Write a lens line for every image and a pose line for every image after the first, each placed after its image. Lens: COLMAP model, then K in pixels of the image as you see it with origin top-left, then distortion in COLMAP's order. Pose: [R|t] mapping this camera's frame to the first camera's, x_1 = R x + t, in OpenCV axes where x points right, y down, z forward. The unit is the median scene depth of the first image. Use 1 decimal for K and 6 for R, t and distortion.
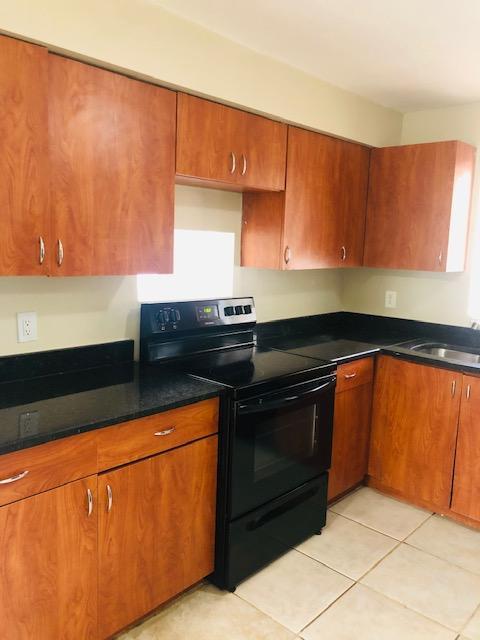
lens RADIAL K [[515.8, 0, 237.1], [0, 515.8, 317.4], [0, 0, 1]] dist [0.014283, -0.003059]
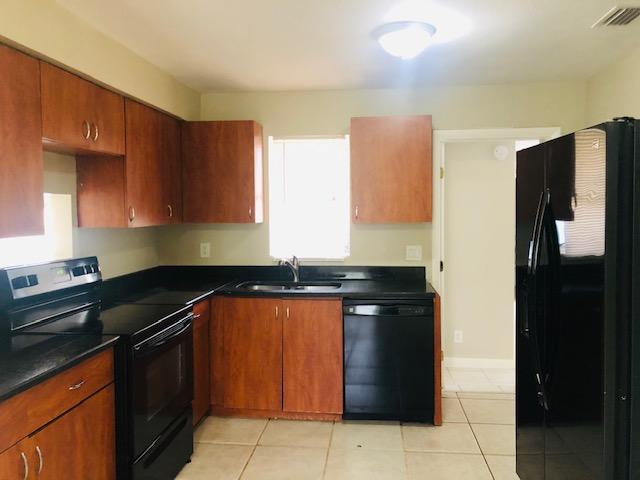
lens RADIAL K [[515.8, 0, 323.1], [0, 515.8, 237.9], [0, 0, 1]] dist [0.014283, -0.003059]
pose [[0.796449, -0.068532, 0.600809, -0.227118], [0.115854, 0.992445, -0.040375, 0.018488], [-0.593503, 0.101763, 0.798372, -0.095914]]
